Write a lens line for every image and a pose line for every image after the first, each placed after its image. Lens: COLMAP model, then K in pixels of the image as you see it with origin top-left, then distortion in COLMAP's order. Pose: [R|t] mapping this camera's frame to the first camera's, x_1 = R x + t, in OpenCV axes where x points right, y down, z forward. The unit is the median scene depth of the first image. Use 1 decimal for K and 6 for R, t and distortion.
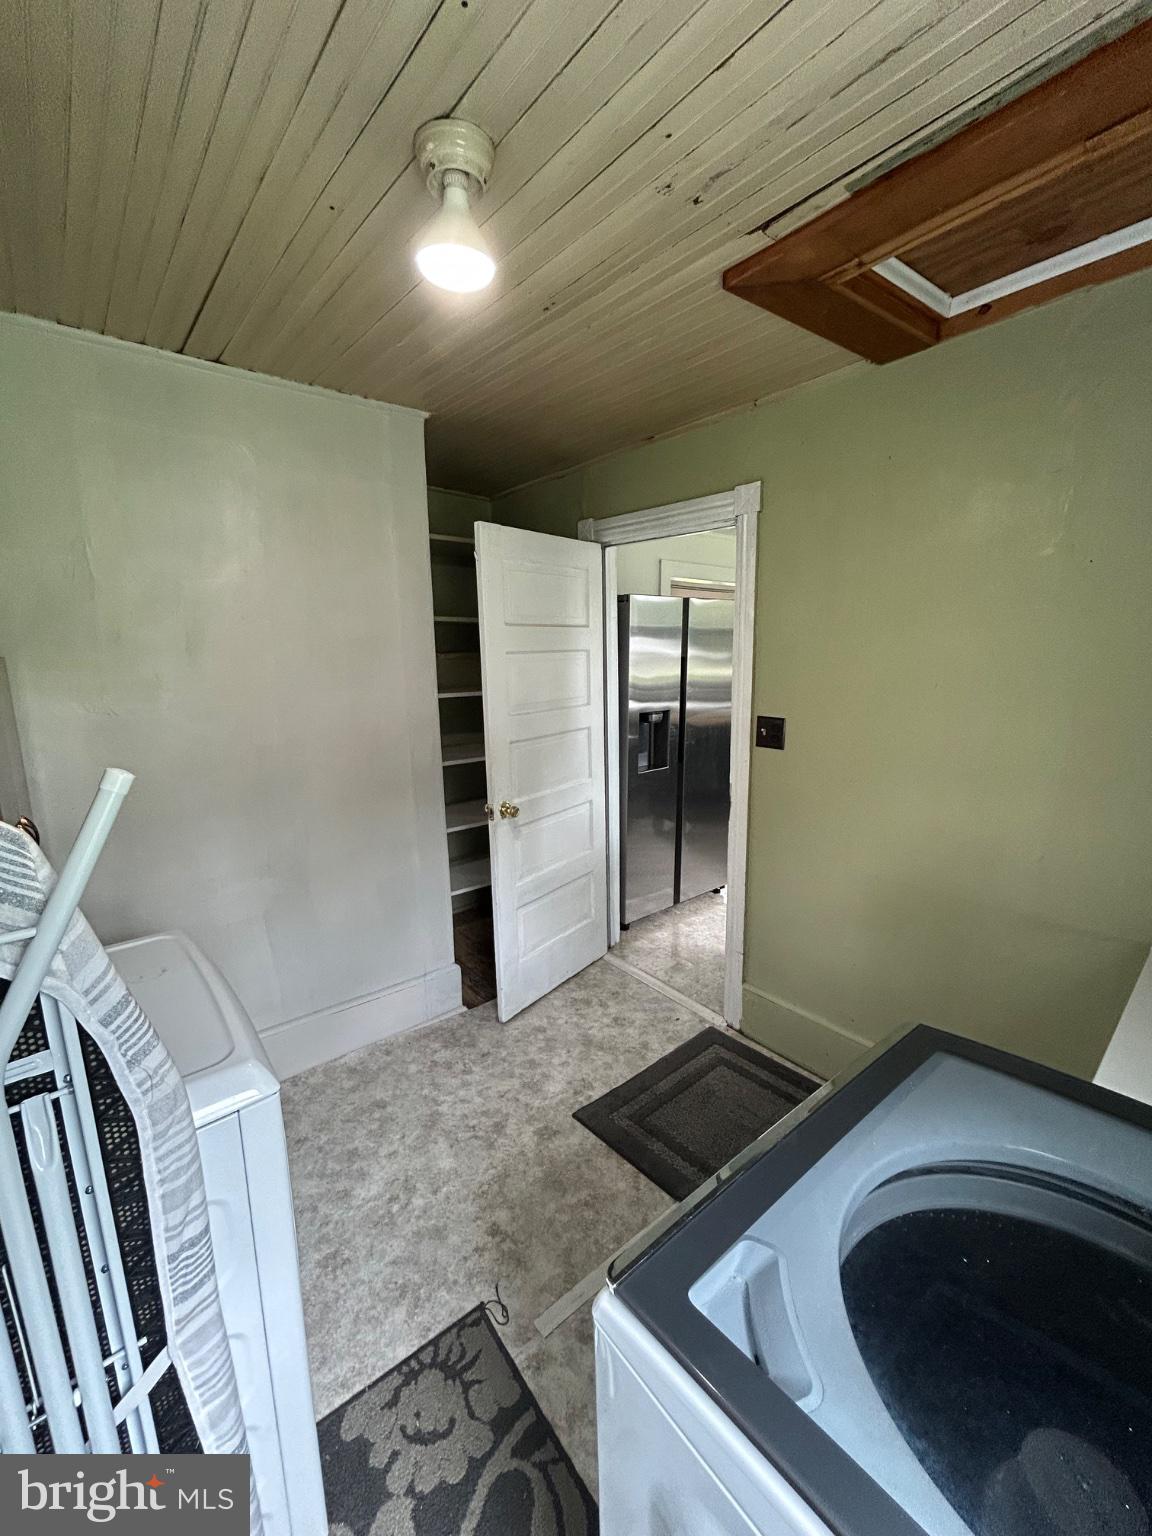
lens RADIAL K [[619.9, 0, 576.7], [0, 619.9, 766.7], [0, 0, 1]] dist [0.003414, -0.002031]
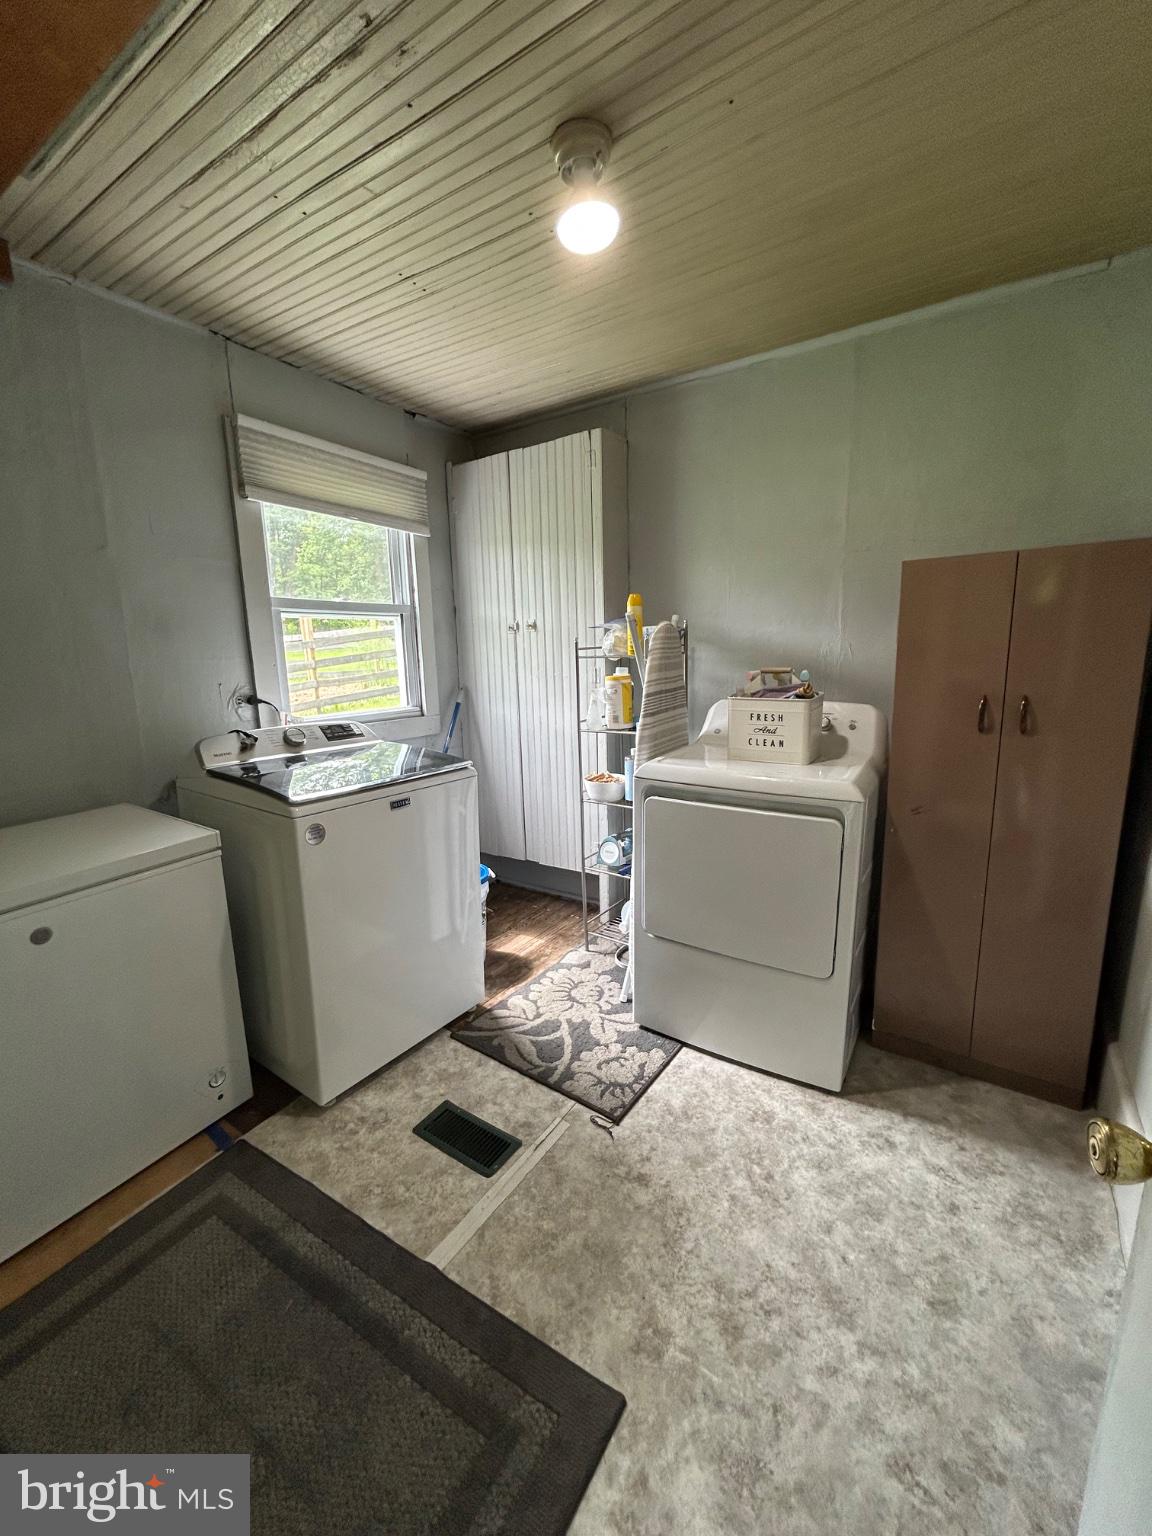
lens RADIAL K [[619.9, 0, 577.8], [0, 619.9, 762.2], [0, 0, 1]] dist [0.003414, -0.002031]
pose [[-0.955712, 0.087837, -0.280889, 0.152643], [-0.024905, 0.926861, 0.374577, -0.164238], [0.293247, 0.364984, -0.883625, 1.441129]]
